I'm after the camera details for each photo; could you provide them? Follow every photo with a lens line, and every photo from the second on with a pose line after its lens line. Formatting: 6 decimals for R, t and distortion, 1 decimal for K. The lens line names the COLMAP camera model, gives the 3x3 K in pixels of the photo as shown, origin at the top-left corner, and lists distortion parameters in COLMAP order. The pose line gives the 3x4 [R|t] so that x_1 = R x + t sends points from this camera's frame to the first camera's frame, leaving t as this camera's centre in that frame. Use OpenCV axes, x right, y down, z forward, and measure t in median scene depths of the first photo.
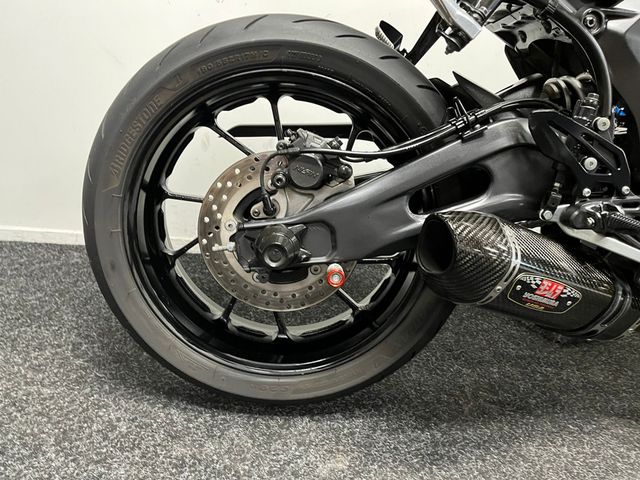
lens RADIAL K [[481.7, 0, 324.4], [0, 481.7, 238.1], [0, 0, 1]] dist [0.080141, -0.112500]
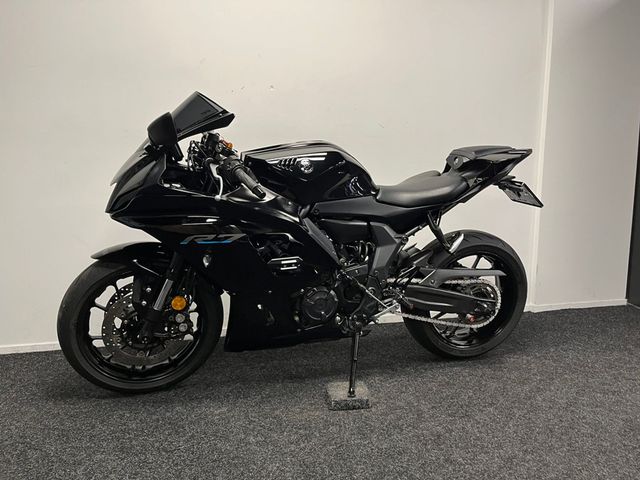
lens RADIAL K [[481.7, 0, 322.8], [0, 481.7, 237.0], [0, 0, 1]] dist [0.080141, -0.112500]
pose [[0.962518, -0.094144, 0.254353, -0.031898], [0.138827, 0.976668, -0.163851, 0.067167], [-0.232992, 0.193021, 0.953130, -1.558445]]
